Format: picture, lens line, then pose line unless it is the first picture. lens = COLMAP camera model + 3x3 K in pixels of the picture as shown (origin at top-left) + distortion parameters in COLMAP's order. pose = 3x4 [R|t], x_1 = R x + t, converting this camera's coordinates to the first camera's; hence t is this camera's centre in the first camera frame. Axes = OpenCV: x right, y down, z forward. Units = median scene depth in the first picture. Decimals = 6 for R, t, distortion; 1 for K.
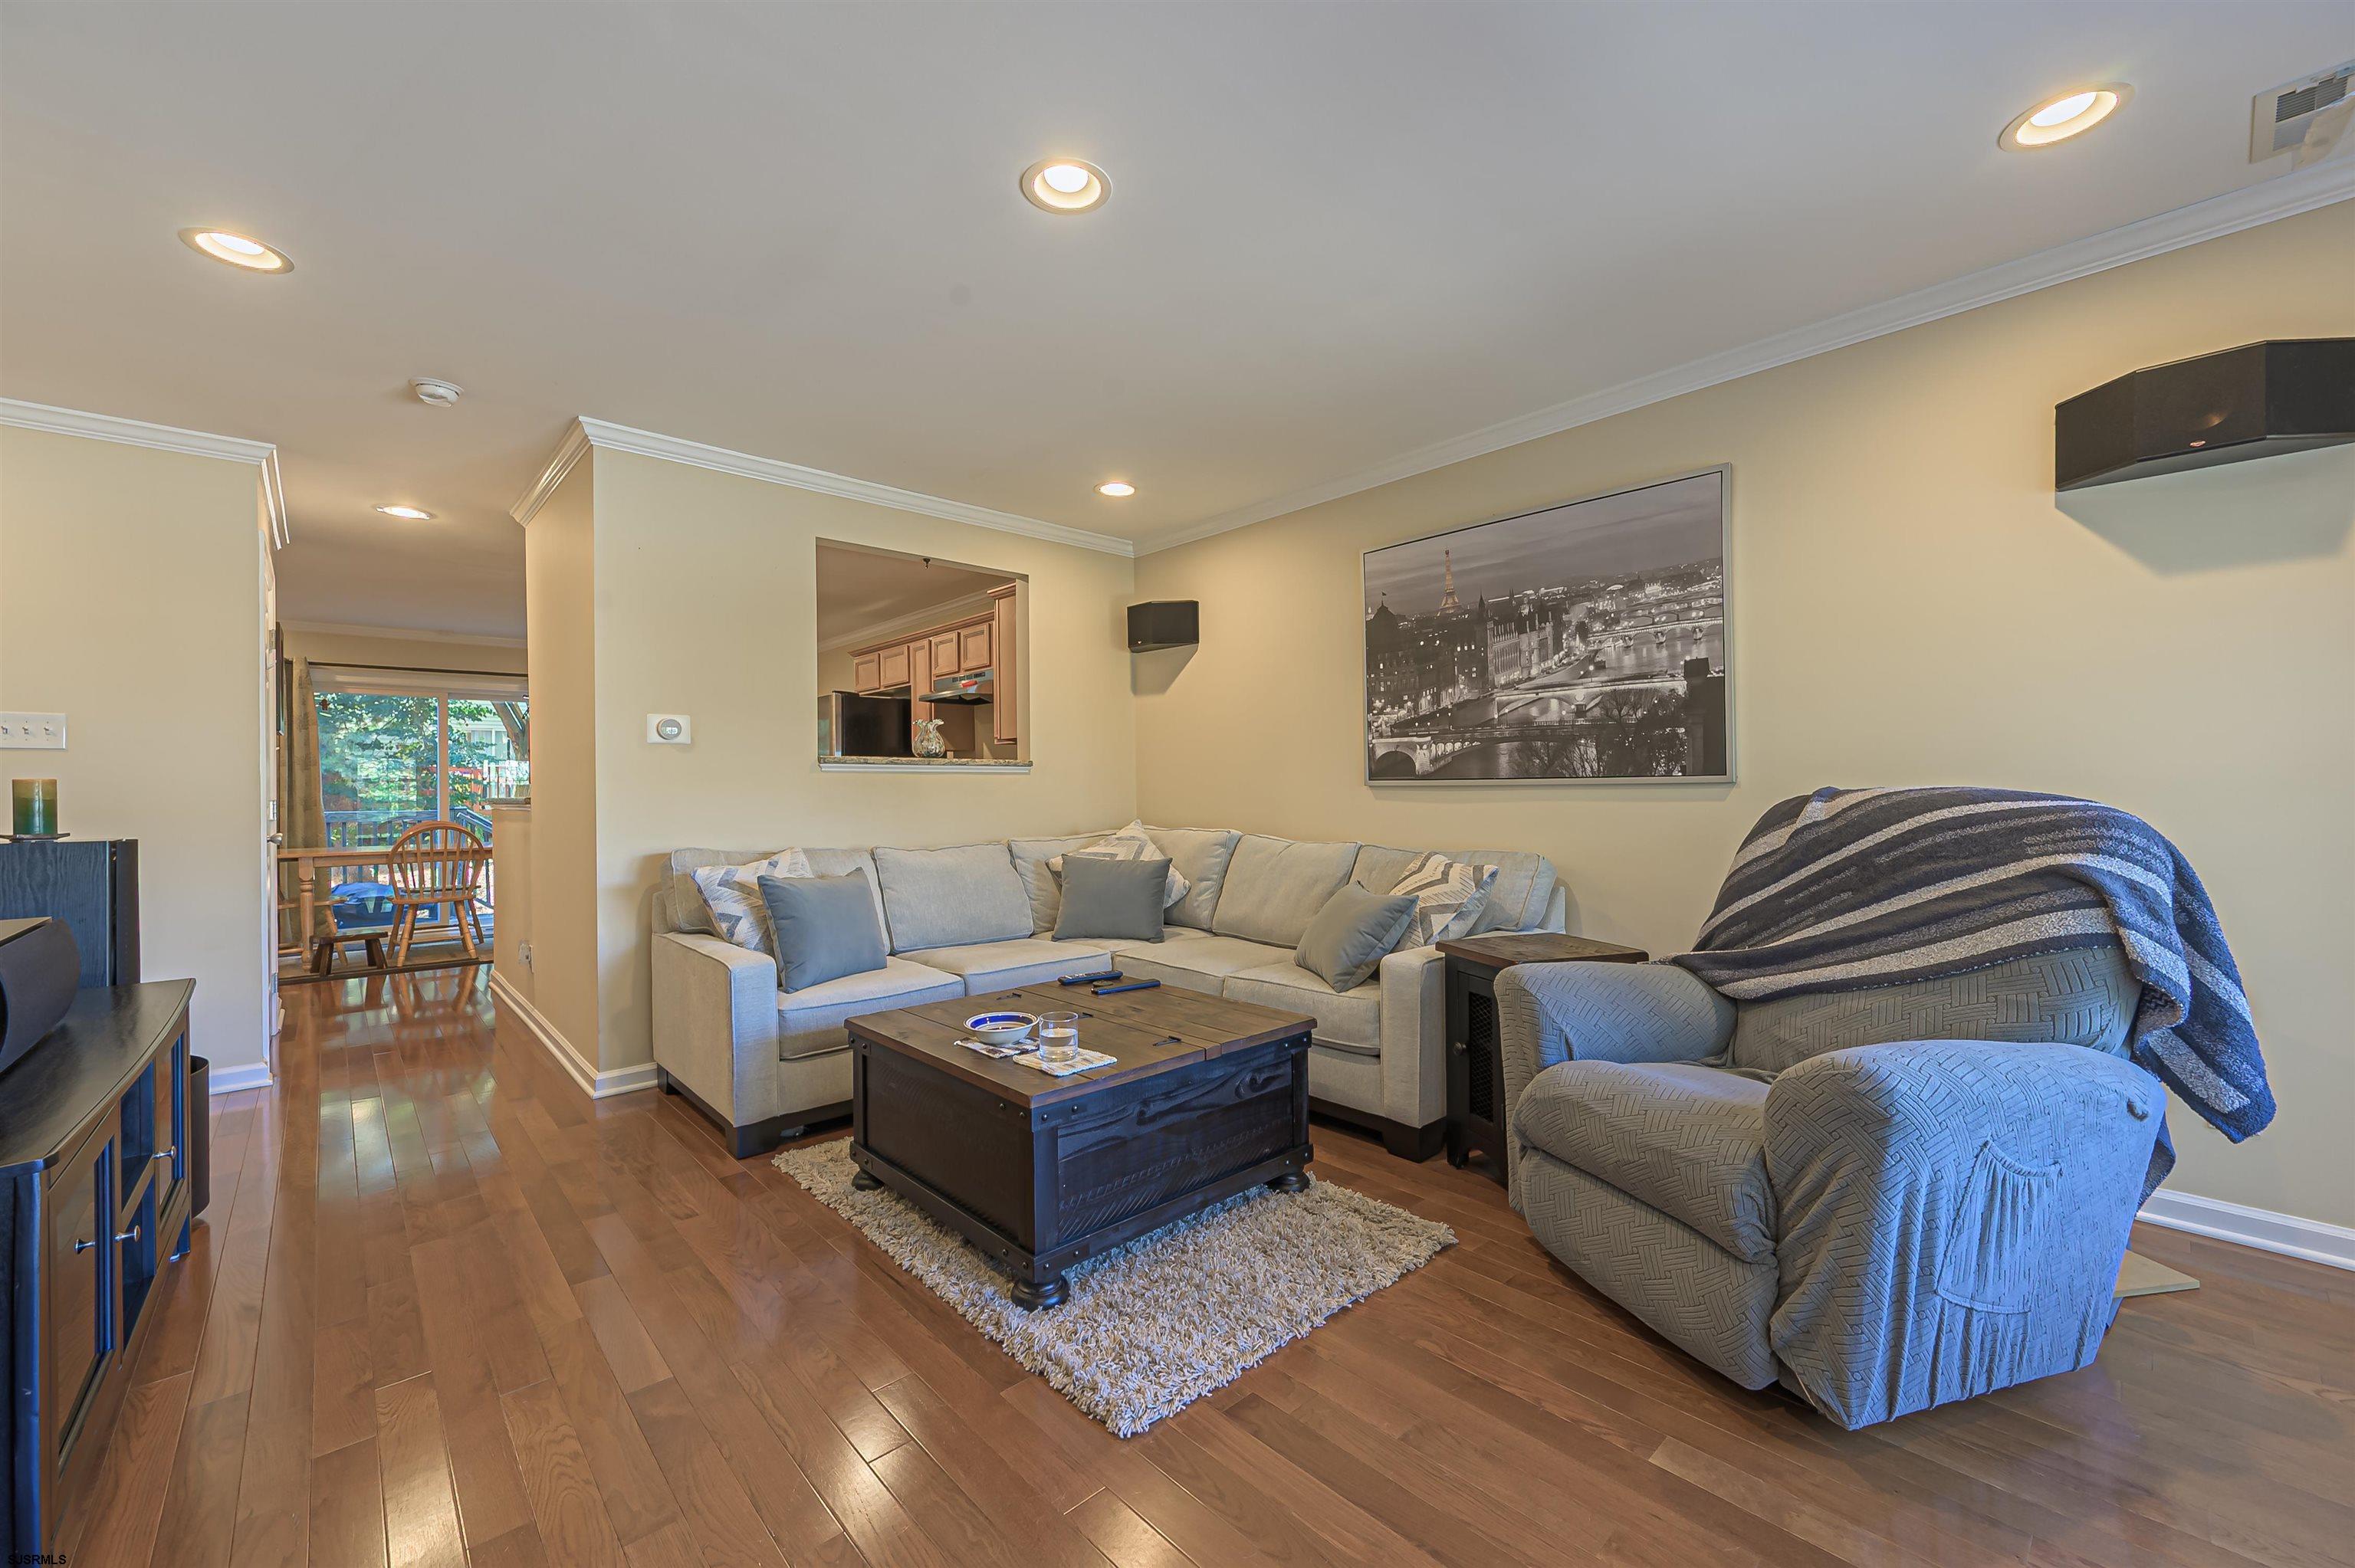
lens RADIAL K [[930.3, 0, 1172.2], [0, 930.3, 789.0], [0, 0, 1]] dist [0.000841, 0.000840]
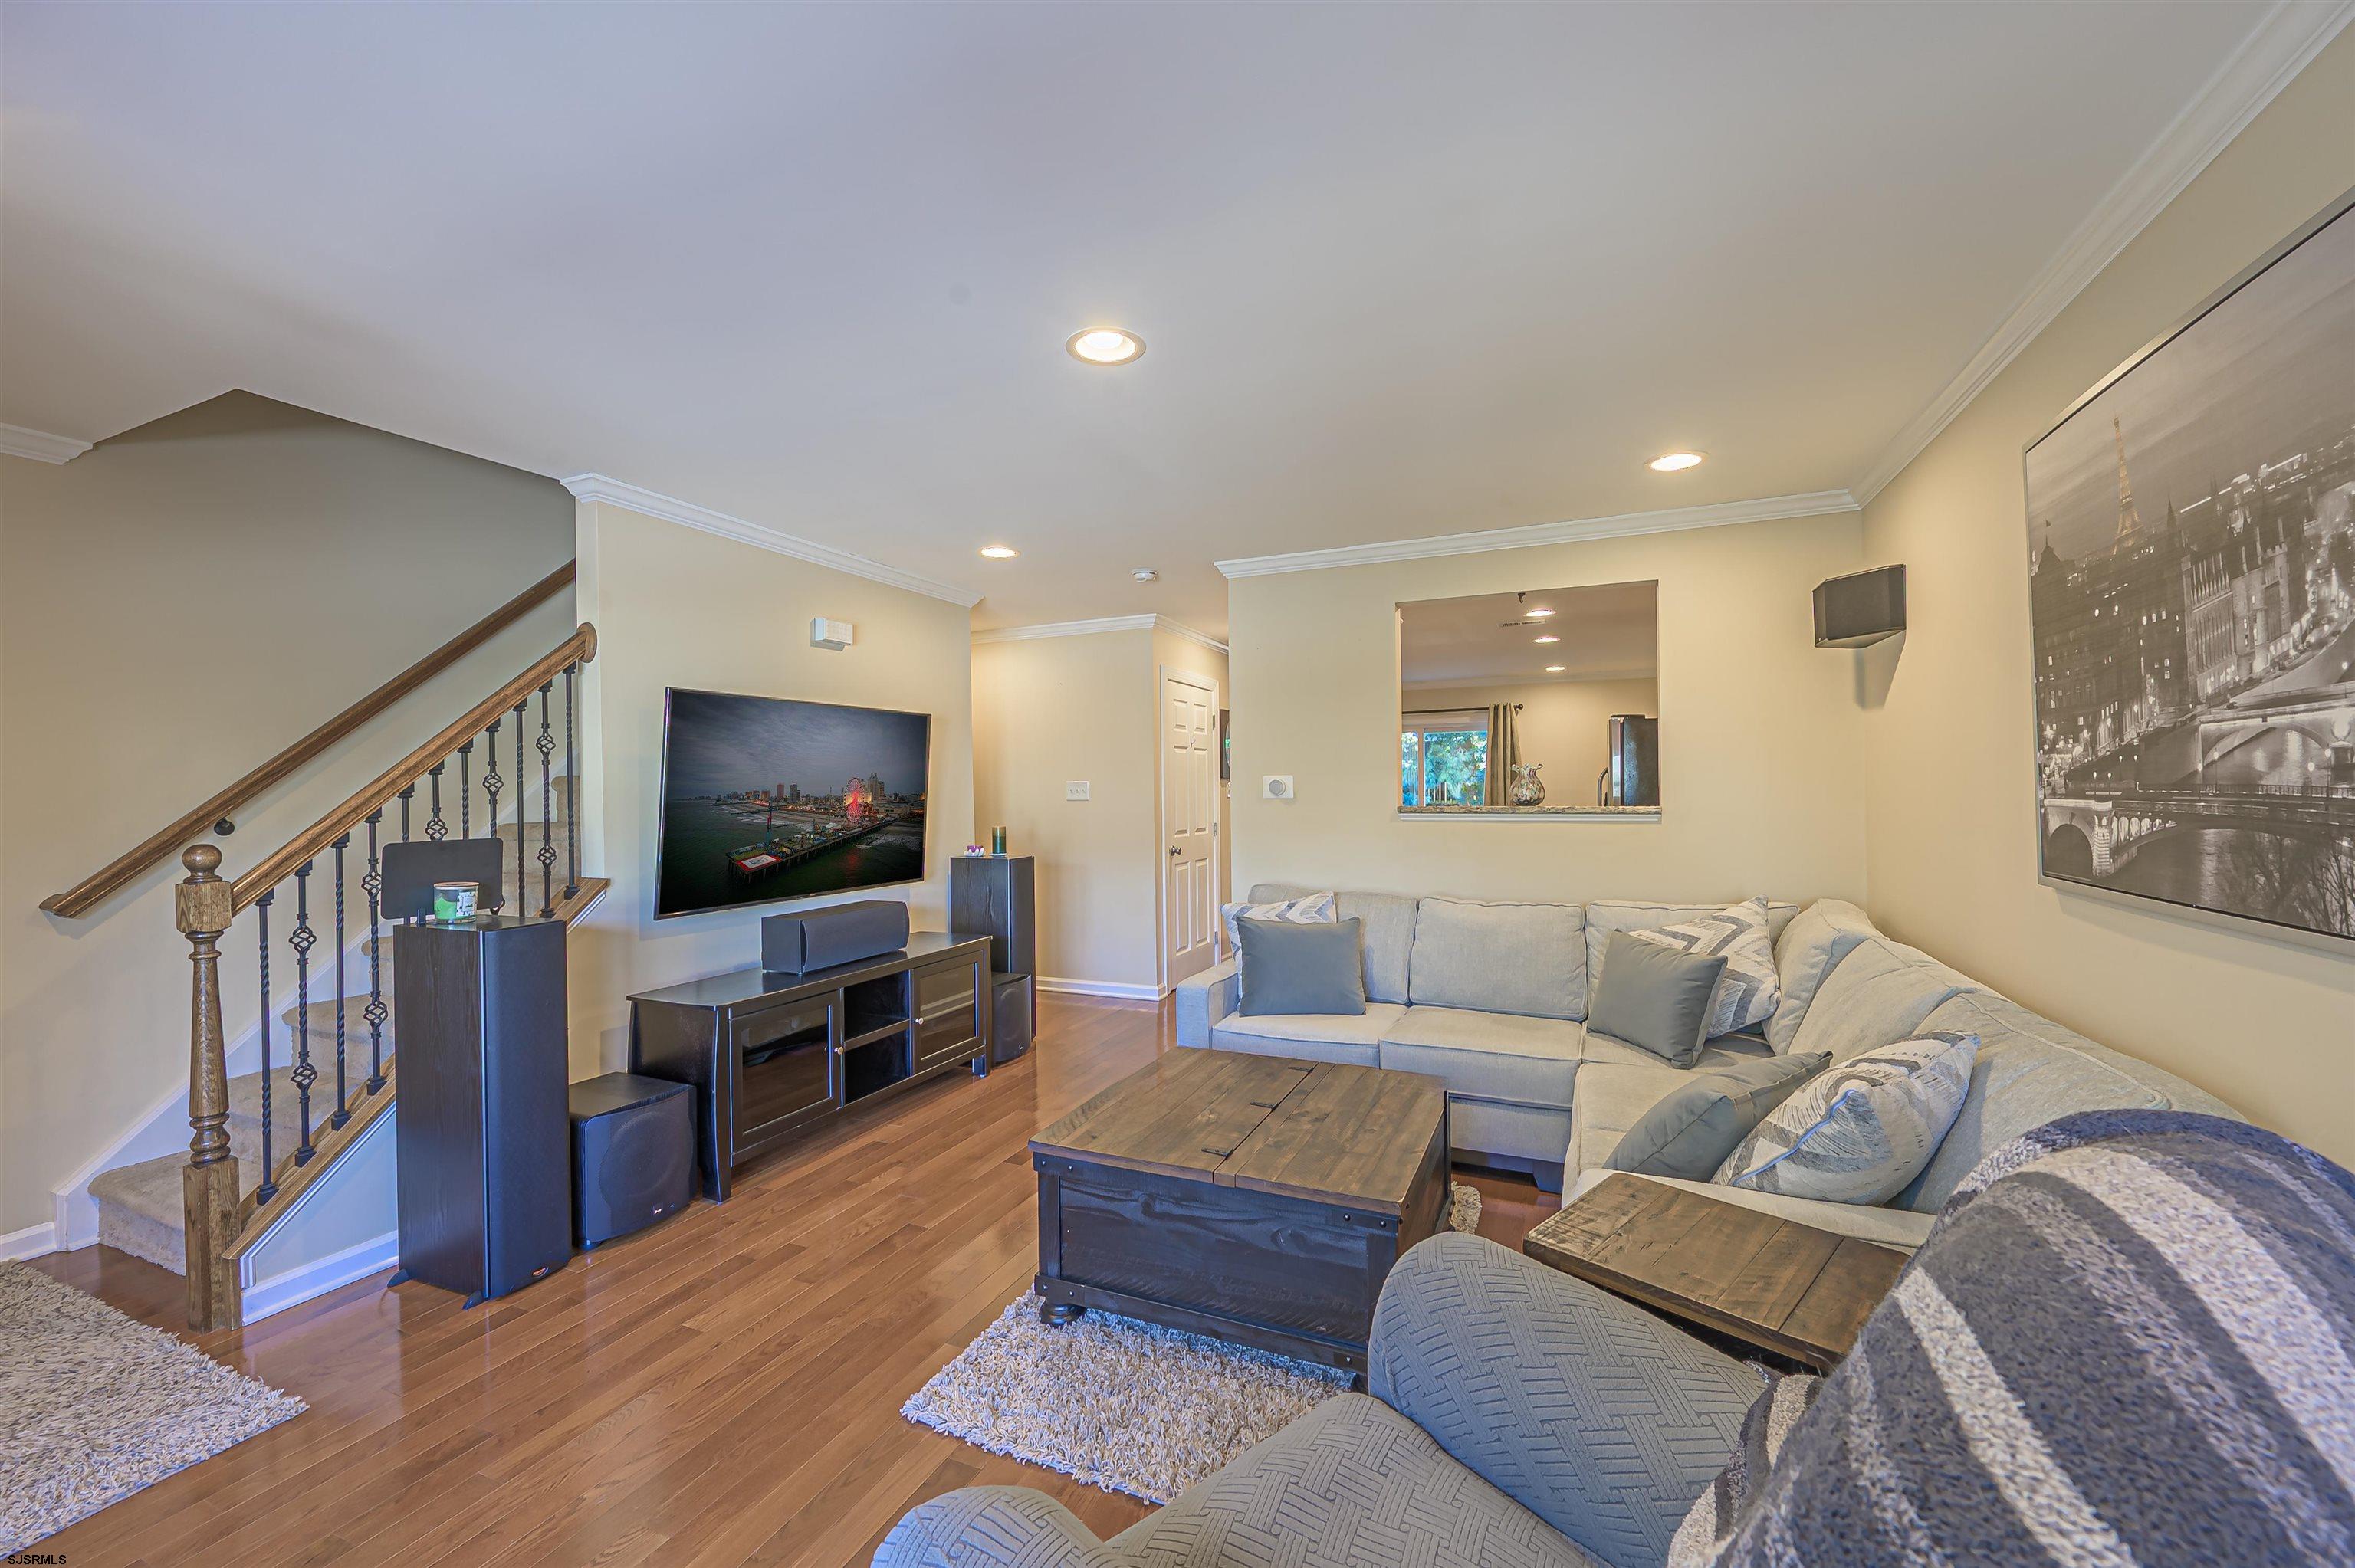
lens RADIAL K [[930.3, 0, 1175.2], [0, 930.3, 789.5], [0, 0, 1]] dist [0.000841, 0.000840]
pose [[0.401534, 0.006217, -0.915823, 0.557804], [0.009240, 0.999899, 0.010839, -0.076390], [0.915797, -0.012815, 0.401436, 0.368734]]
